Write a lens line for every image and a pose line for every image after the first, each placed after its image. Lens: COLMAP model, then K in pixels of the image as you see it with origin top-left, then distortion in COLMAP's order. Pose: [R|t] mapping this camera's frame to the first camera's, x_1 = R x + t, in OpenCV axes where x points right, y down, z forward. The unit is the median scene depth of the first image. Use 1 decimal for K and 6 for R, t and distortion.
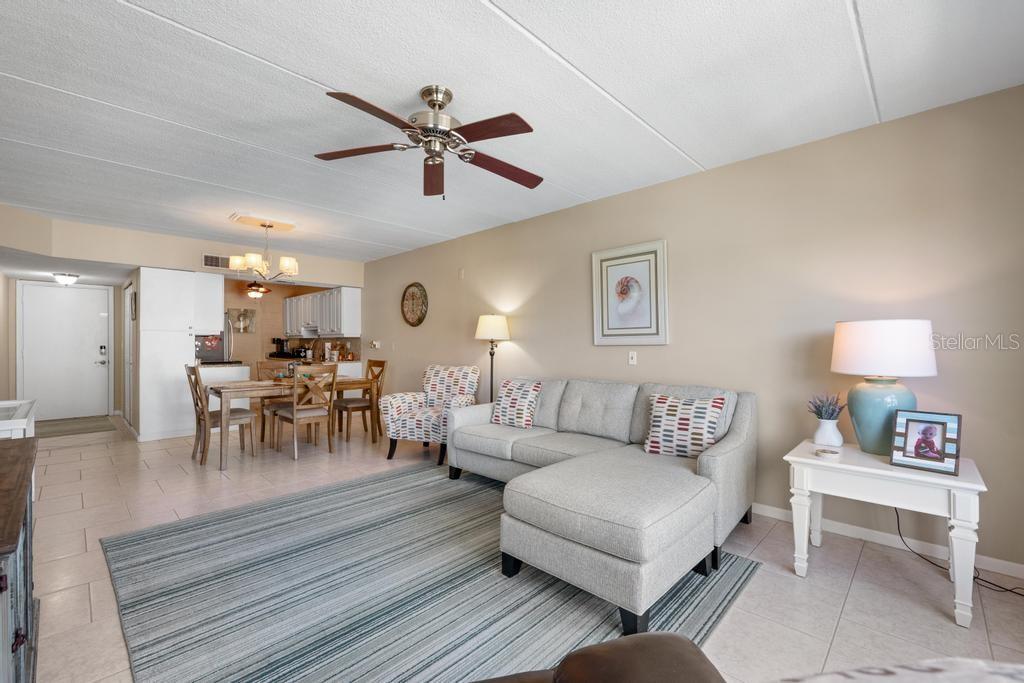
lens RADIAL K [[434.1, 0, 515.9], [0, 434.1, 342.8], [0, 0, 1]] dist [-0.000815, -0.000065]
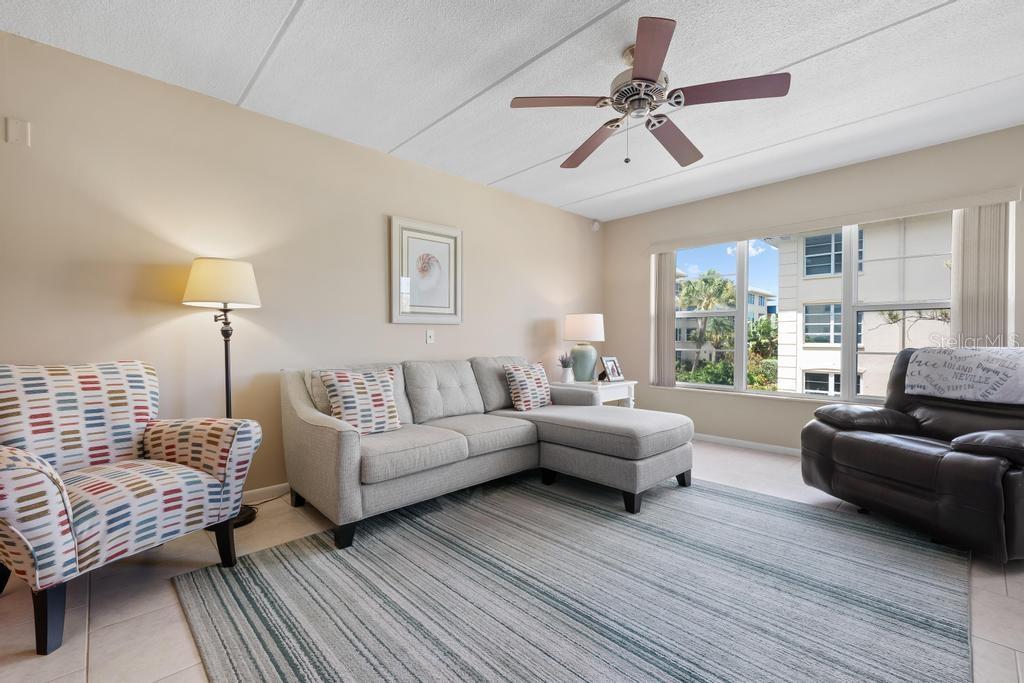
lens RADIAL K [[437.7, 0, 510.7], [0, 437.7, 345.6], [0, 0, 1]] dist [-0.000382, 0.000230]
pose [[0.044496, -0.014574, 0.998903, -0.584699], [-0.003995, 0.999883, 0.014767, 0.031746], [-0.999002, -0.004648, 0.044432, 0.621210]]
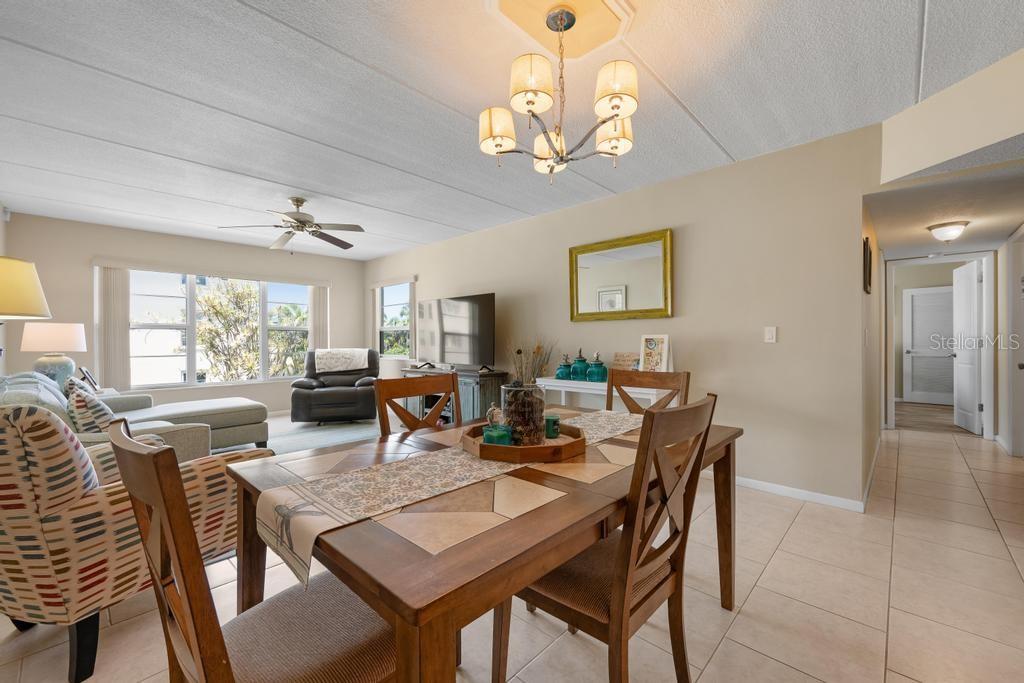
lens RADIAL K [[415.3, 0, 514.4], [0, 415.3, 341.2], [0, 0, 1]] dist [0.001339, 0.000277]
pose [[-0.999893, 0.002802, -0.014338, -0.538744], [0.002775, 0.999994, 0.001854, 0.014097], [0.014343, 0.001814, -0.999895, 1.394388]]
